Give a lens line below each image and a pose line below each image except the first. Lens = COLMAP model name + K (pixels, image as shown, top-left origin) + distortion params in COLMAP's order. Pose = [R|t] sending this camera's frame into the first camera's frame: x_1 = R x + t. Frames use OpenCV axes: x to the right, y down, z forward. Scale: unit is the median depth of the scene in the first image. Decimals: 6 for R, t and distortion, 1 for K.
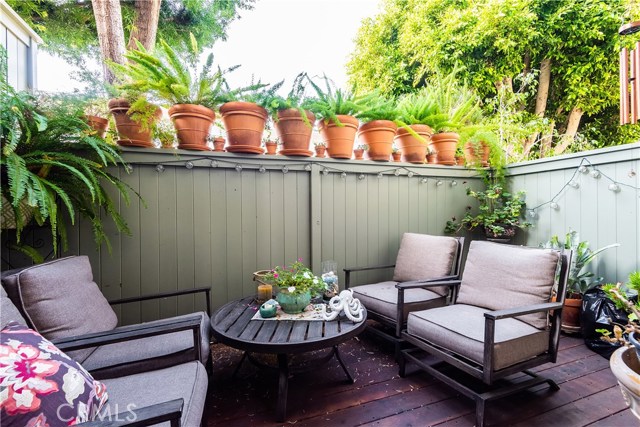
lens RADIAL K [[306.3, 0, 317.1], [0, 306.3, 214.6], [0, 0, 1]] dist [0.000839, -0.000142]
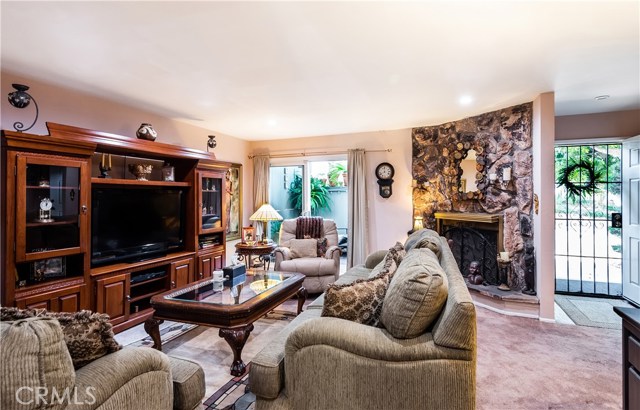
lens RADIAL K [[342.5, 0, 318.9], [0, 342.5, 198.9], [0, 0, 1]] dist [-0.000390, -0.000218]
pose [[0.730924, 0.018506, -0.682208, 1.622662], [-0.013789, 0.999829, 0.012348, -0.109258], [0.682320, 0.000381, 0.731054, -1.624865]]
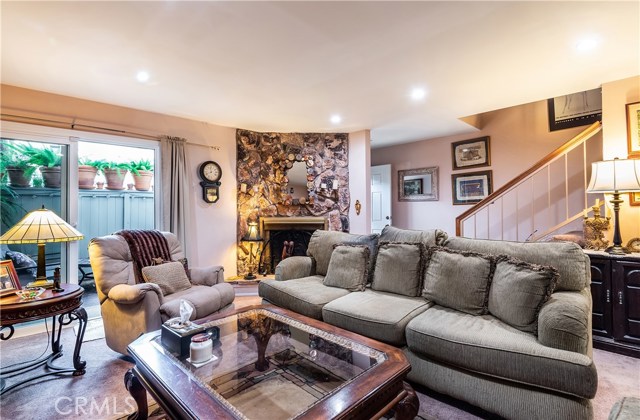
lens RADIAL K [[307.5, 0, 321.4], [0, 307.5, 209.3], [0, 0, 1]] dist [0.003438, -0.000003]
pose [[0.911634, 0.012575, 0.410809, 0.360529], [-0.007404, 0.999872, -0.014175, -0.043463], [-0.410935, 0.009881, 0.911611, -1.506887]]
